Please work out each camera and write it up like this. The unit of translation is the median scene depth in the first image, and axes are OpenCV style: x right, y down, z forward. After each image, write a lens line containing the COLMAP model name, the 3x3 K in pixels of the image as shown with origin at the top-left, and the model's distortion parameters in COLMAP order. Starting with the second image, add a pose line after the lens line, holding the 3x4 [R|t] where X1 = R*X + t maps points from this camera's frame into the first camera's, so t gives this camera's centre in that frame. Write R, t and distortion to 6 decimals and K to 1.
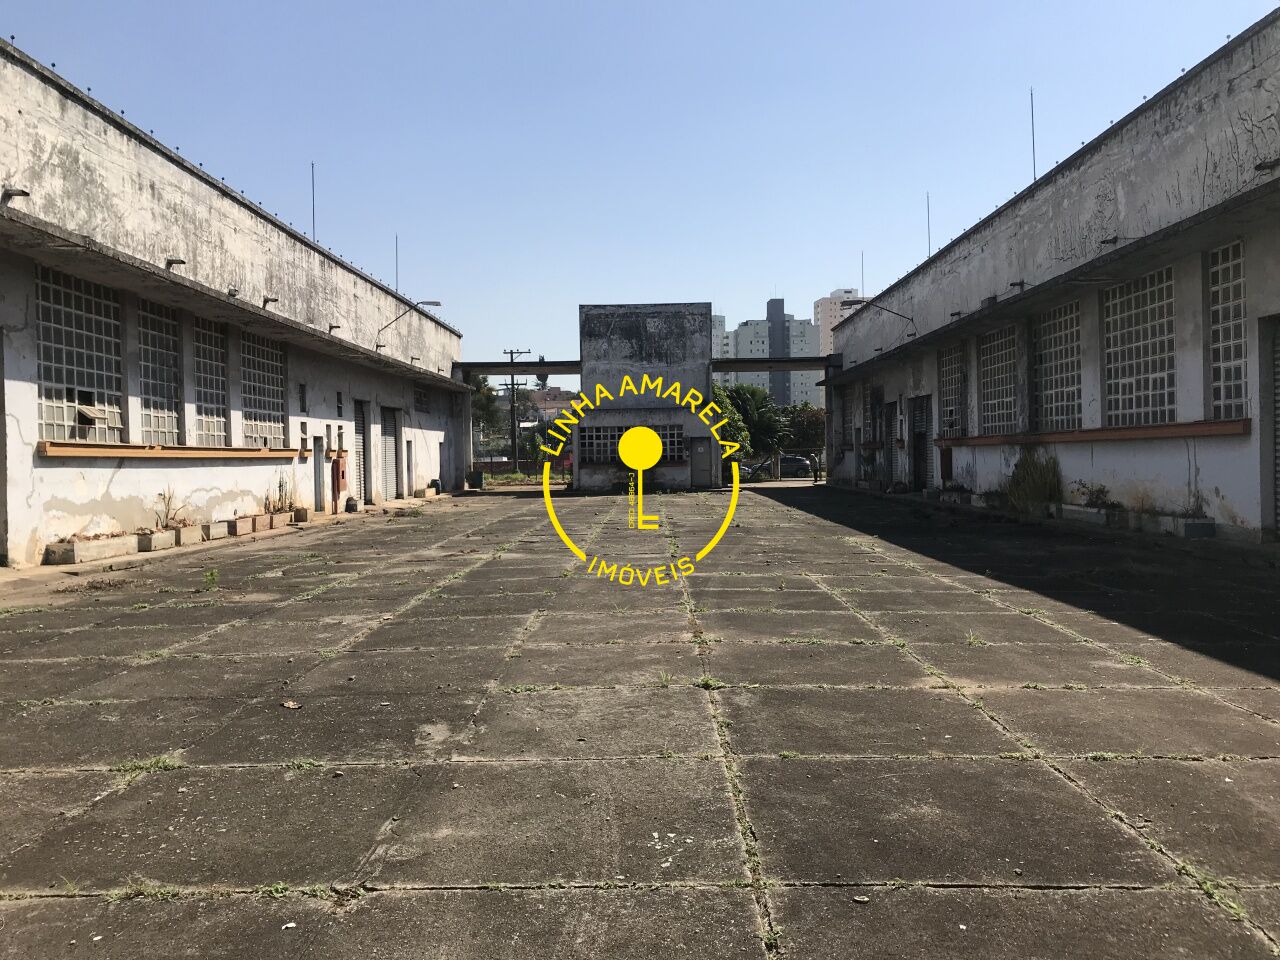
lens RADIAL K [[1060.4, 0, 638.9], [0, 1060.4, 467.7], [0, 0, 1]] dist [0.050159, -0.065842]
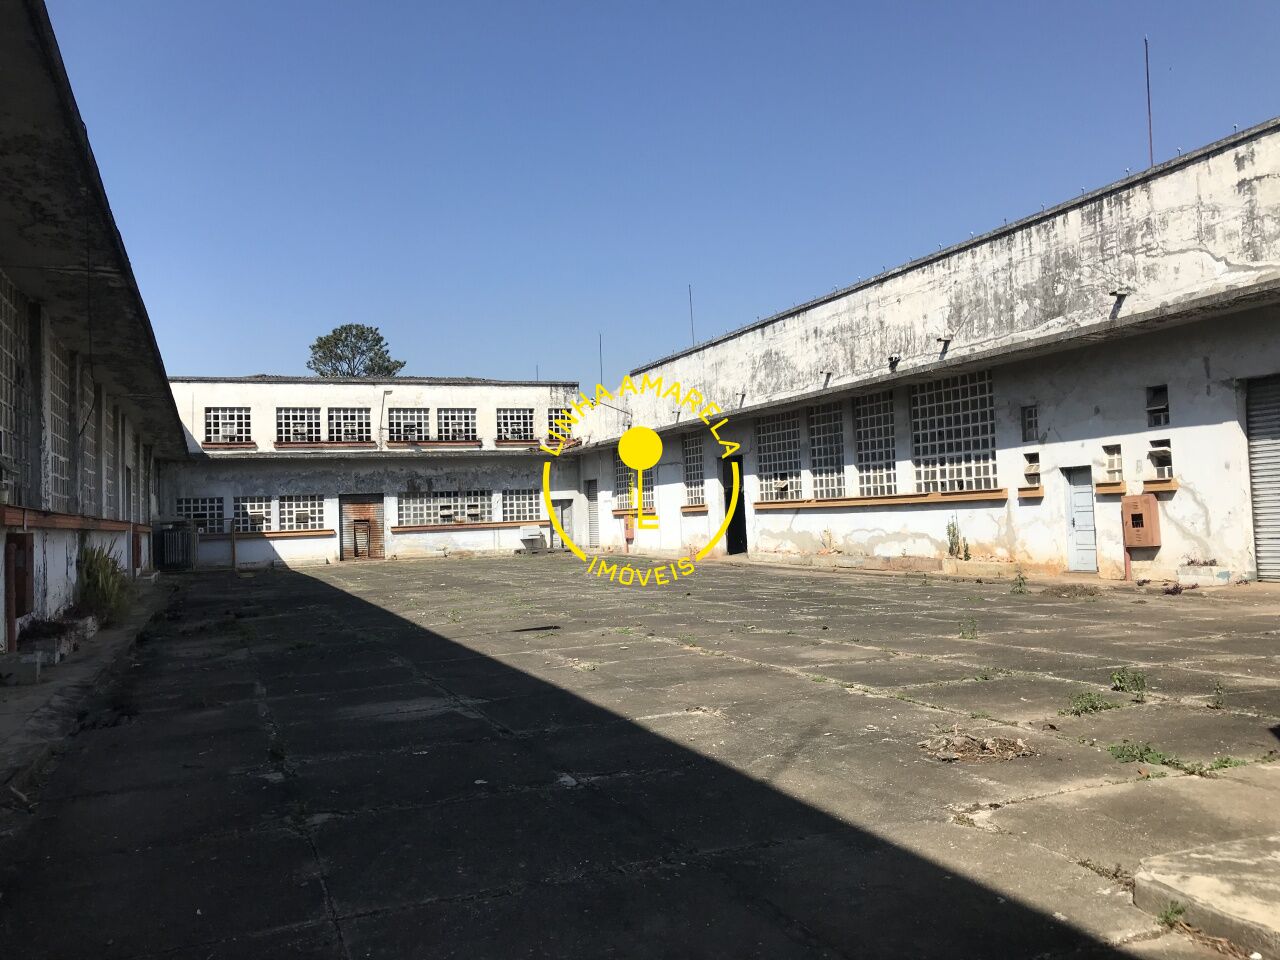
lens RADIAL K [[1060.4, 0, 650.5], [0, 1060.4, 472.0], [0, 0, 1]] dist [0.050159, -0.065842]
pose [[-0.920587, 0.034893, -0.388975, 0.345619], [0.049501, 0.998393, -0.027595, -0.028086], [0.387387, -0.044658, -0.920835, 2.177241]]
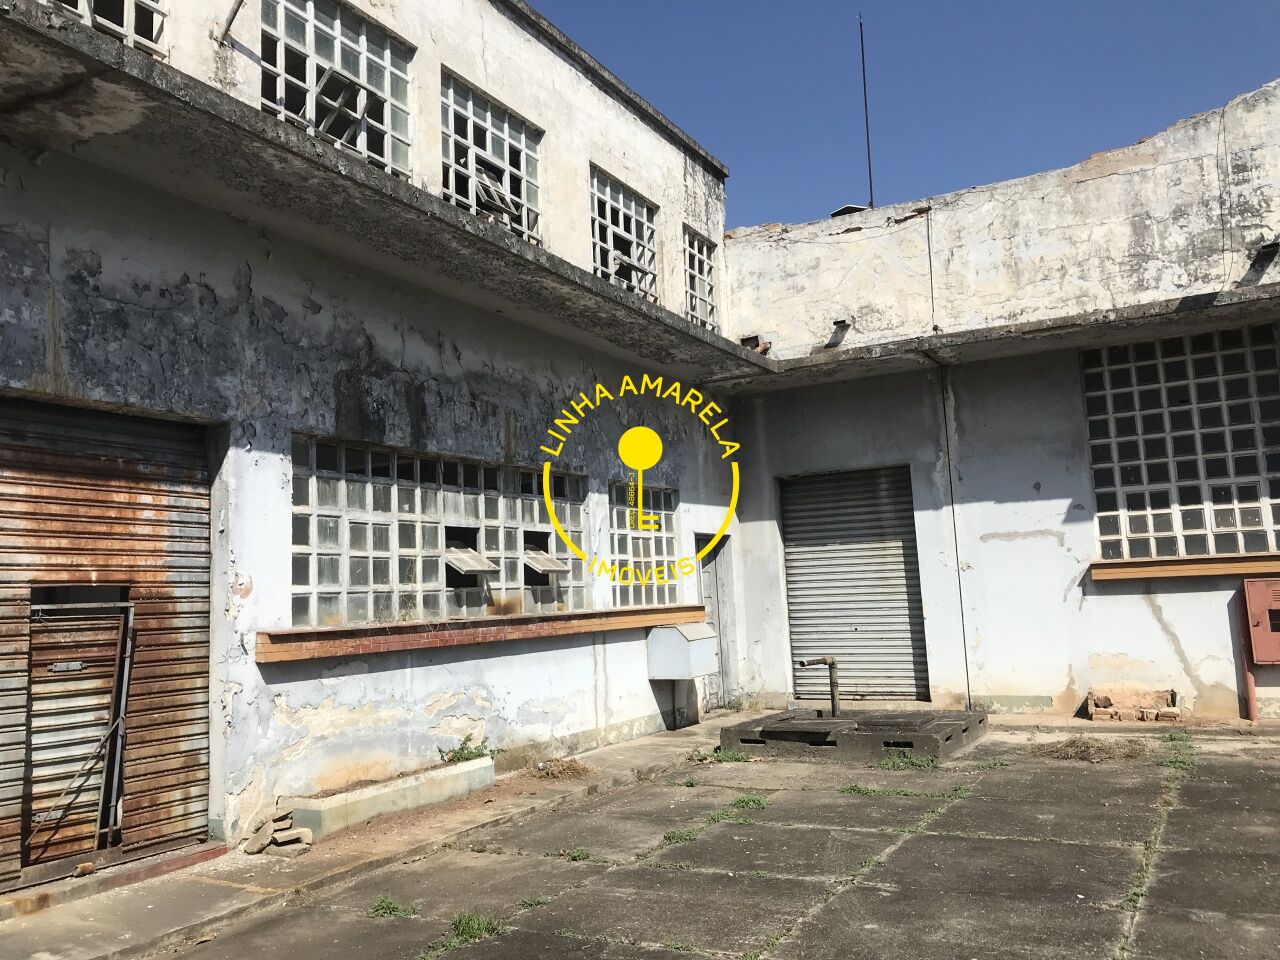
lens RADIAL K [[1060.4, 0, 635.0], [0, 1060.4, 465.0], [0, 0, 1]] dist [0.050159, -0.065842]
pose [[-0.466921, -0.075525, -0.881068, 0.245977], [0.041288, 0.993398, -0.107034, -0.014779], [0.883334, -0.086354, -0.460720, 0.196291]]
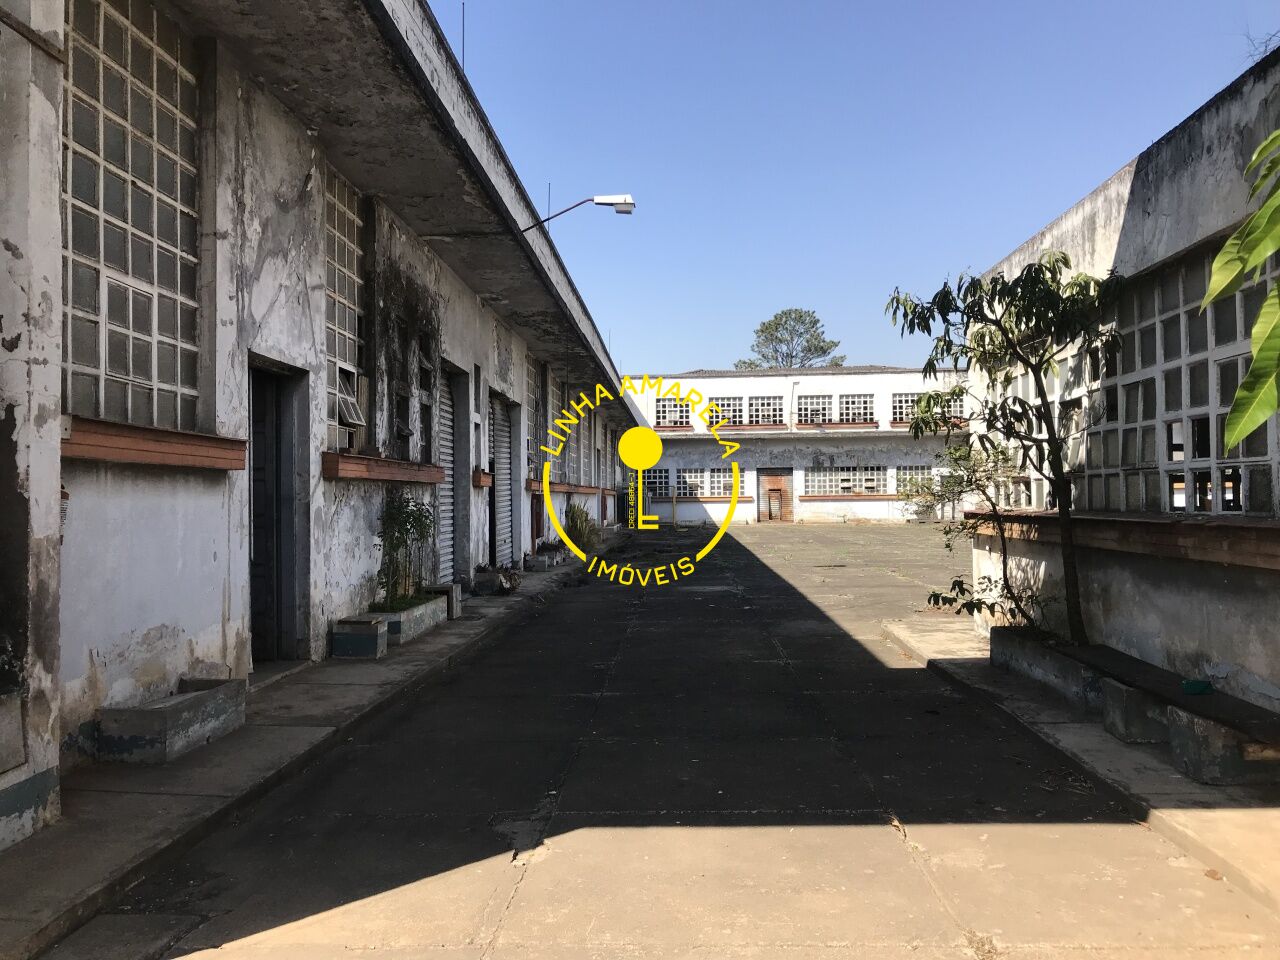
lens RADIAL K [[1060.4, 0, 610.0], [0, 1060.4, 472.6], [0, 0, 1]] dist [0.050159, -0.065842]
pose [[-0.997944, 0.029290, 0.057011, 0.300227], [0.028409, 0.999465, -0.016208, -0.029948], [-0.057455, -0.014555, -0.998242, 2.578564]]
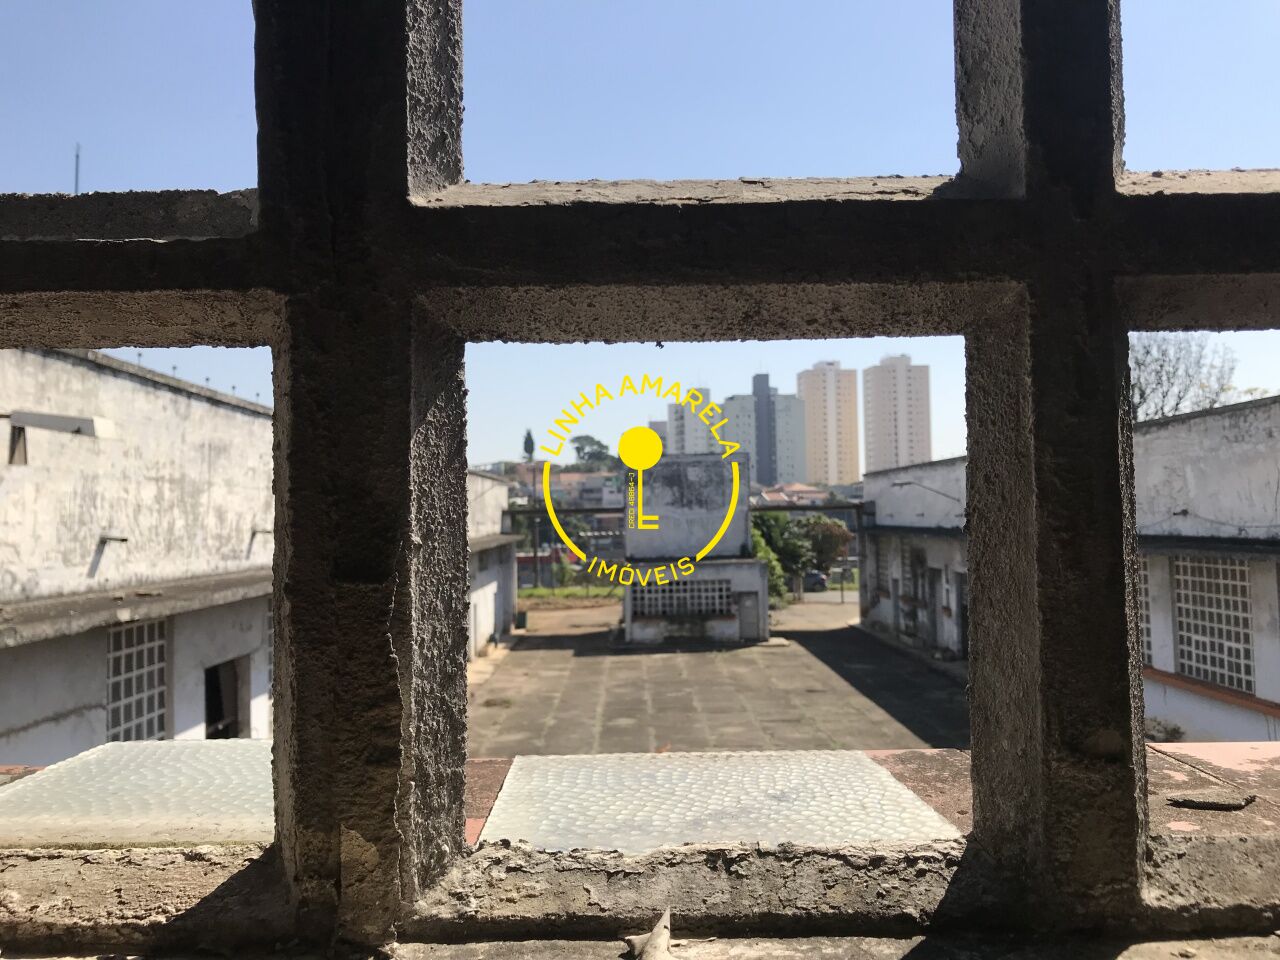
lens RADIAL K [[1060.4, 0, 635.5], [0, 1060.4, 473.2], [0, 0, 1]] dist [0.050159, -0.065842]
pose [[0.999889, -0.001862, 0.014754, -0.142903], [0.002670, 0.998487, -0.054932, -0.185926], [-0.014629, 0.054966, 0.998381, -0.112289]]
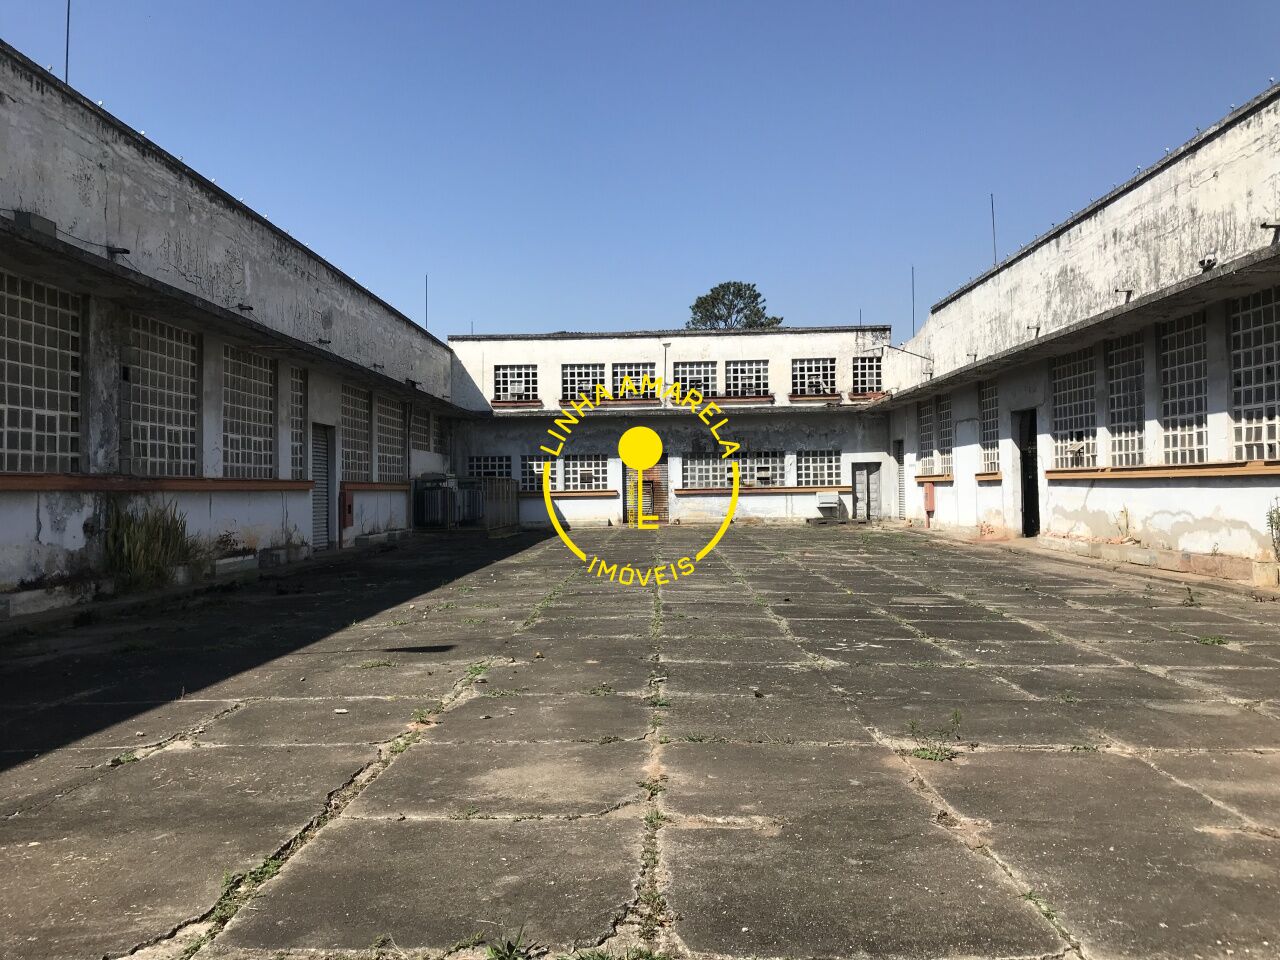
lens RADIAL K [[1060.4, 0, 631.3], [0, 1060.4, 476.3], [0, 0, 1]] dist [0.050159, -0.065842]
pose [[-0.999333, 0.032421, 0.016798, 0.033715], [0.032375, 0.999471, -0.003032, -0.023353], [-0.016887, -0.002486, -0.999854, 1.997181]]
